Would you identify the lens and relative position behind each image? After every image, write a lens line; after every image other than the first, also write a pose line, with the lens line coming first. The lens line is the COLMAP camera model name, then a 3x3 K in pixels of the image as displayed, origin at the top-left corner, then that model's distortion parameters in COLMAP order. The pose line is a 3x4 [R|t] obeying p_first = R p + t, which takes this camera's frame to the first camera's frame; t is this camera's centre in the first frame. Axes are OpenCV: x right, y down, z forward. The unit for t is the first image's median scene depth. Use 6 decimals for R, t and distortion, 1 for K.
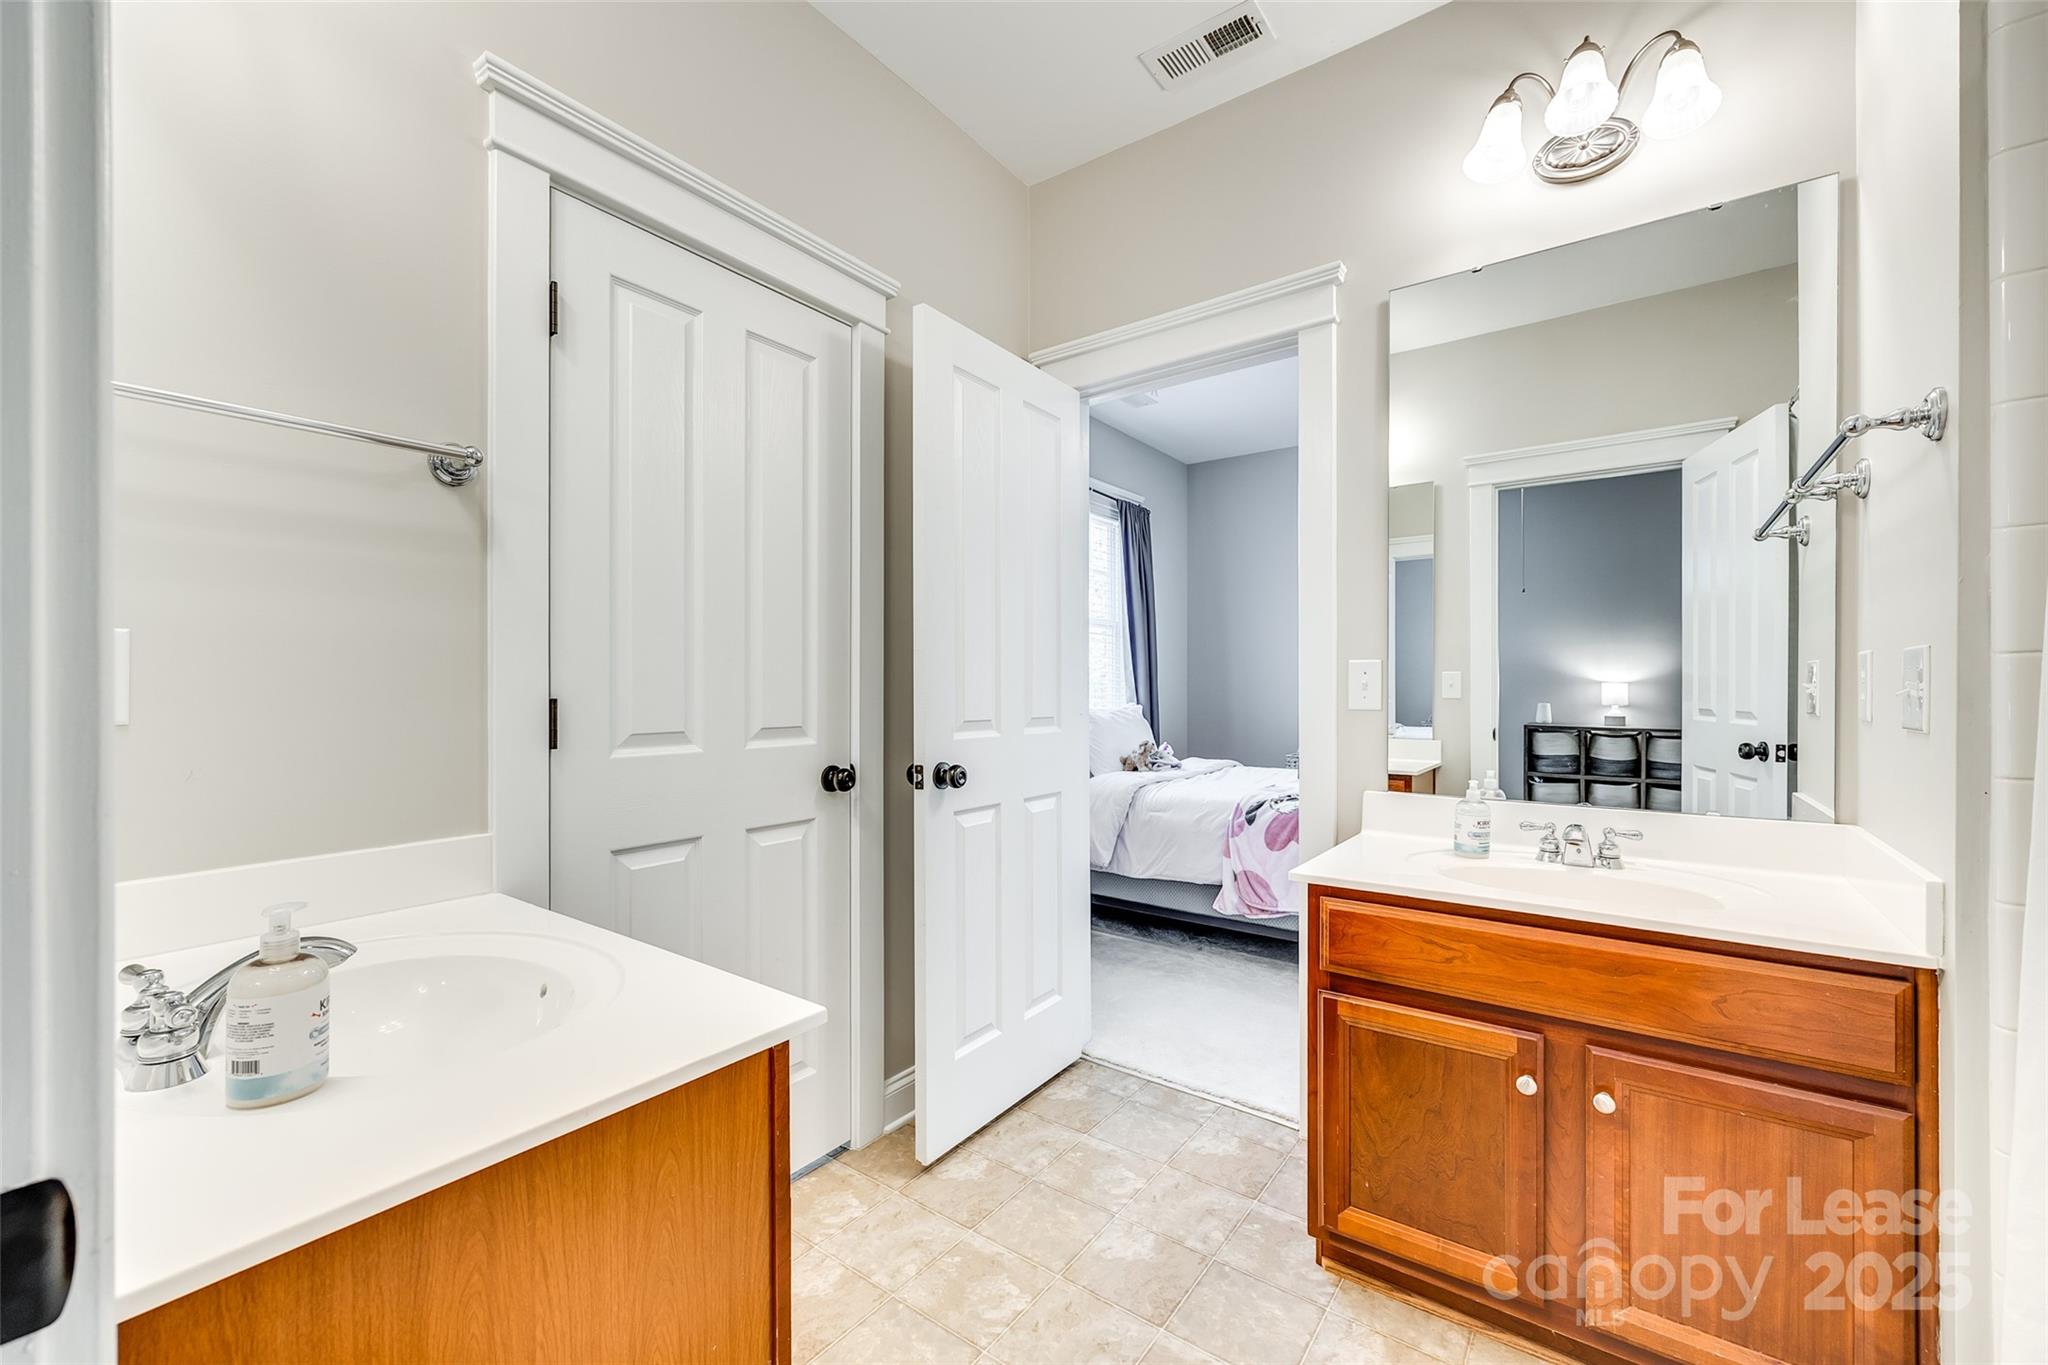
lens RADIAL K [[820.6, 0, 1029.3], [0, 820.6, 689.2], [0, 0, 1]] dist [-0.003242, -0.000345]
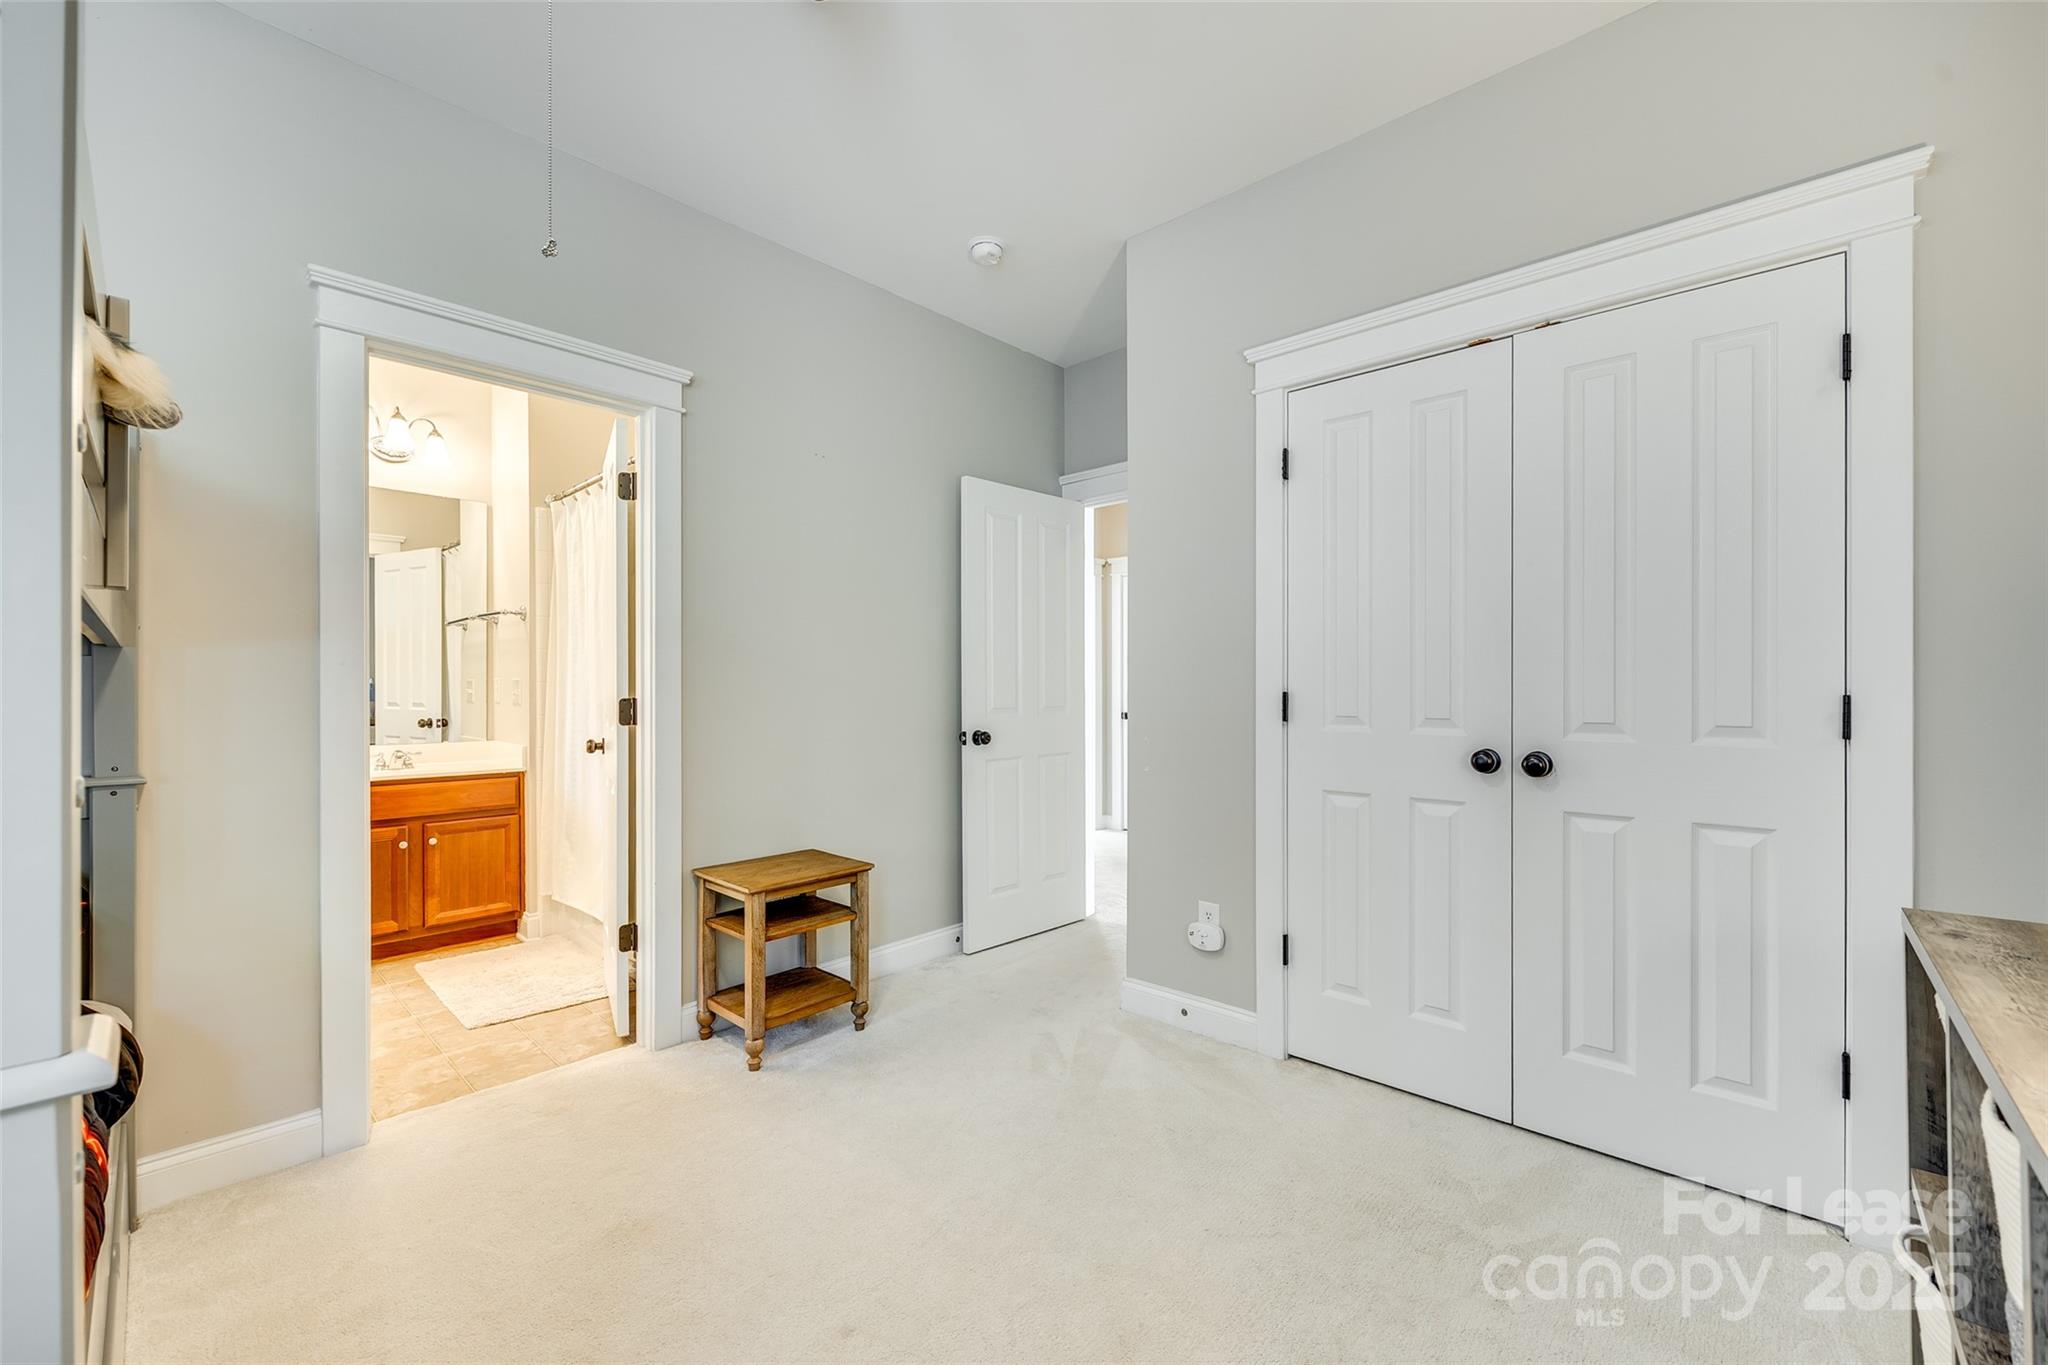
lens RADIAL K [[820.6, 0, 1024.8], [0, 820.6, 687.4], [0, 0, 1]] dist [-0.003242, -0.000345]
pose [[0.117450, -0.001958, 0.993077, -1.768750], [0.005095, 0.999986, 0.001369, -0.009300], [-0.993066, 0.004899, 0.117458, -1.287136]]
